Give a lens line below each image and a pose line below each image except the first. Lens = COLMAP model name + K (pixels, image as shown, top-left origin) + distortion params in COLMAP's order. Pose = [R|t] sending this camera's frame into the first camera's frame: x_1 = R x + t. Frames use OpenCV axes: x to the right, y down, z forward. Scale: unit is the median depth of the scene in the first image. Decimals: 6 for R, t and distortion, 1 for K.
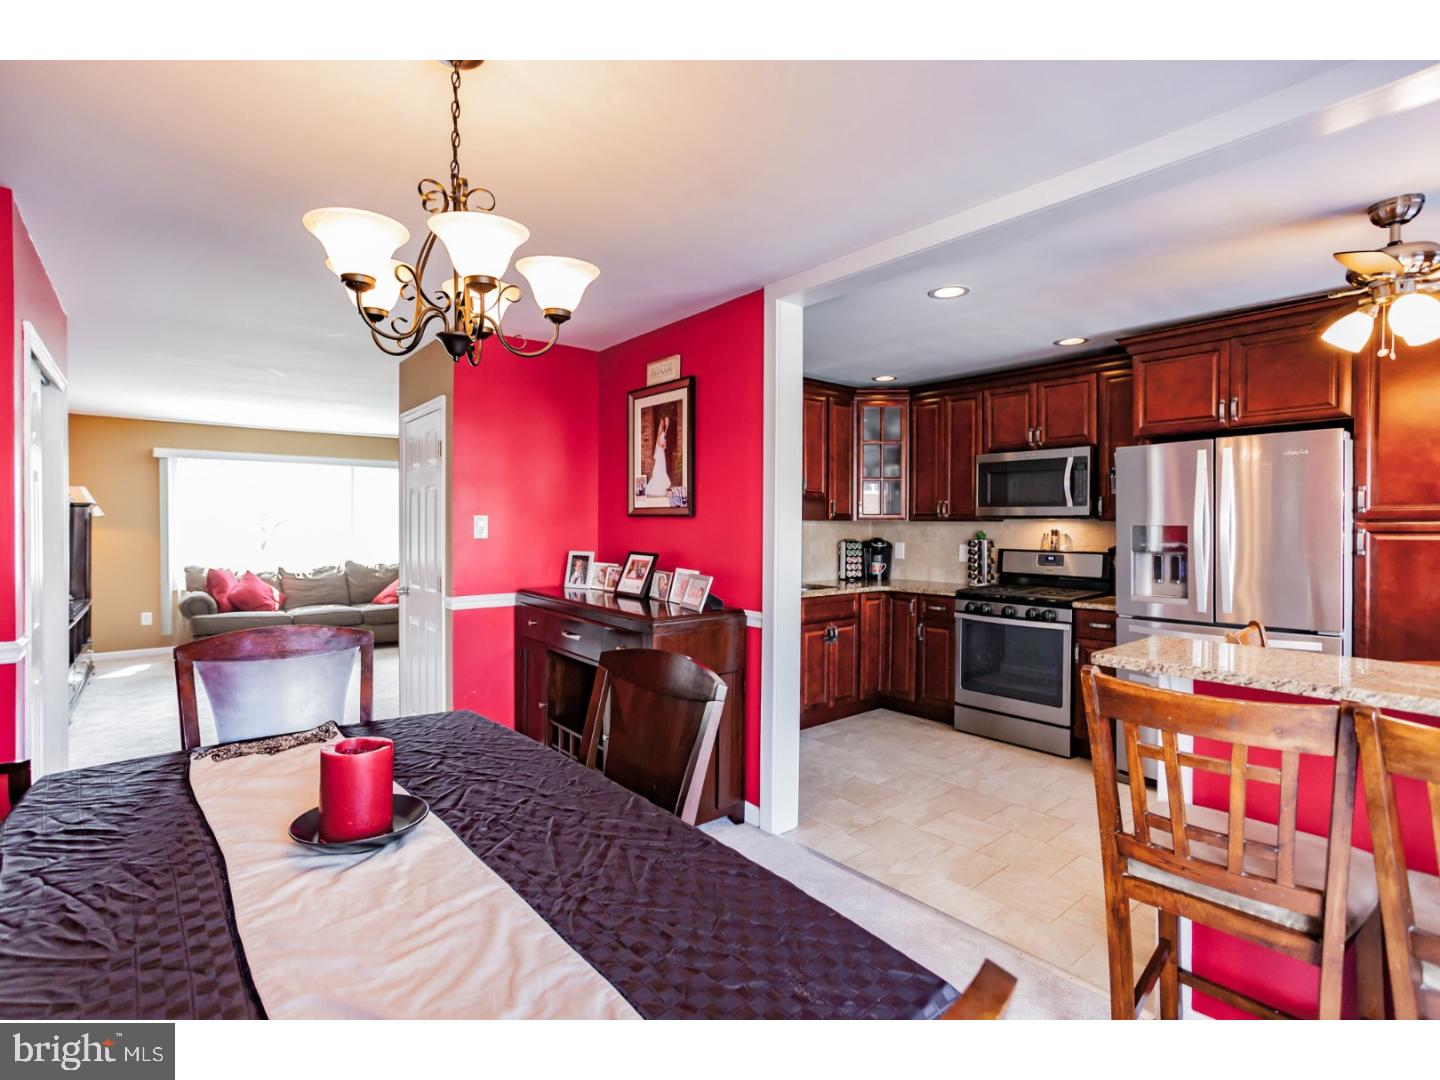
lens RADIAL K [[691.3, 0, 762.1], [0, 691.3, 528.0], [0, 0, 1]] dist [0.007356, 0.005309]
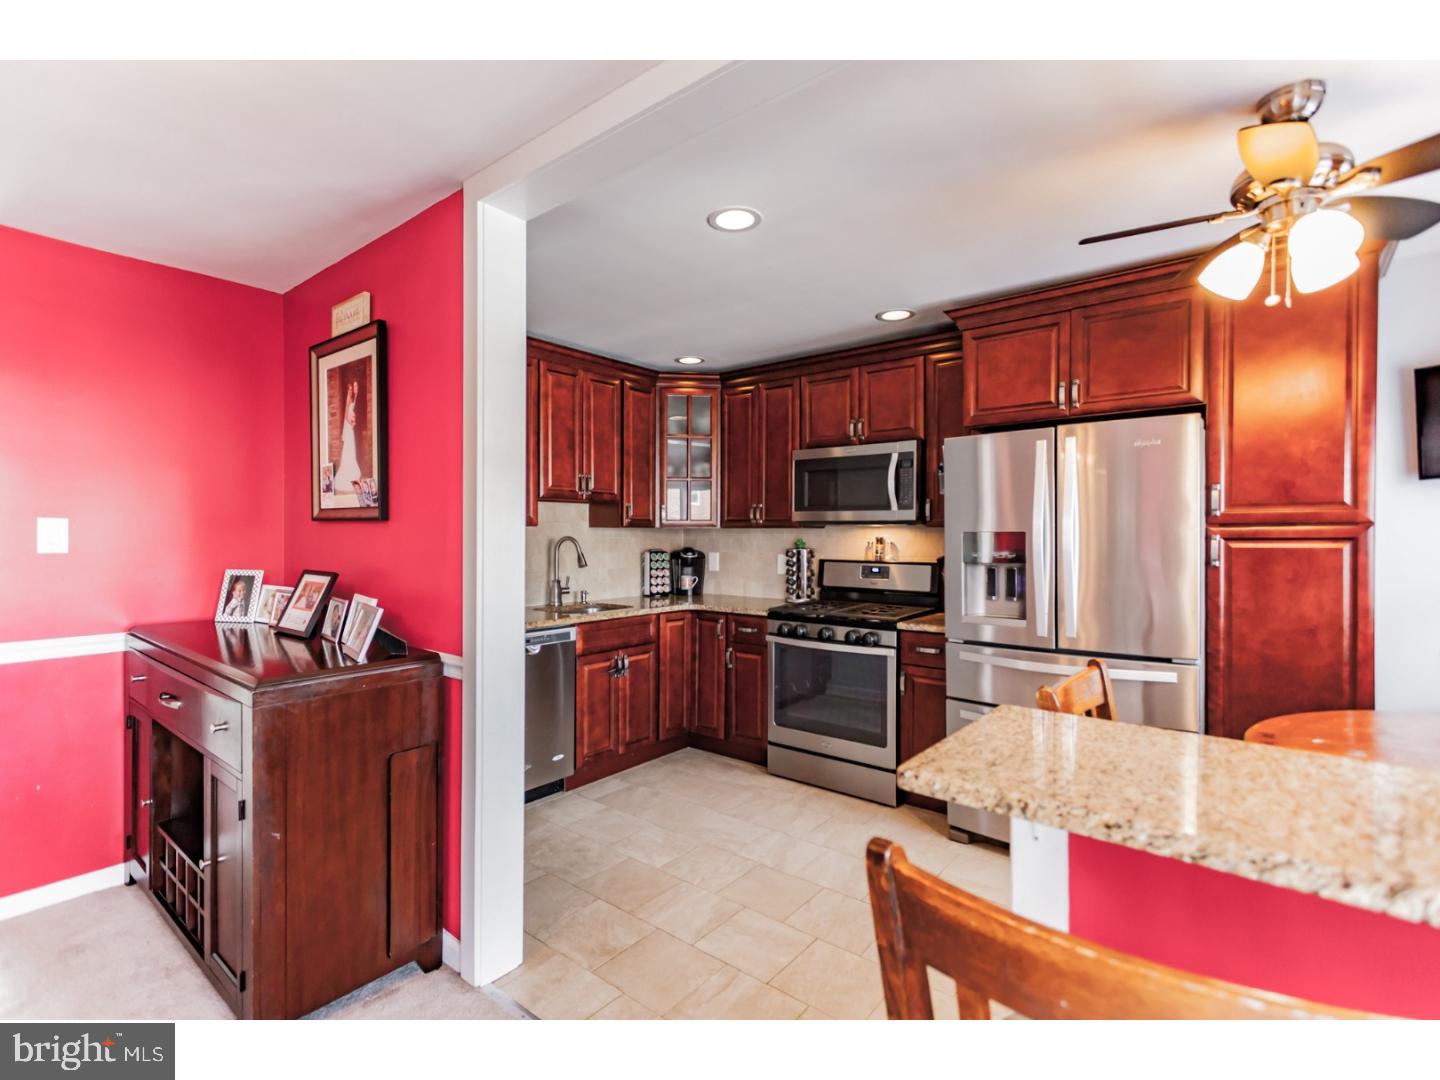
lens RADIAL K [[691.3, 0, 720.1], [0, 691.3, 533.5], [0, 0, 1]] dist [0.007356, 0.005309]
pose [[0.987861, -0.002575, 0.155320, 0.117191], [0.003268, 0.999986, -0.004203, 0.001075], [-0.155307, 0.004660, 0.987855, 0.224776]]
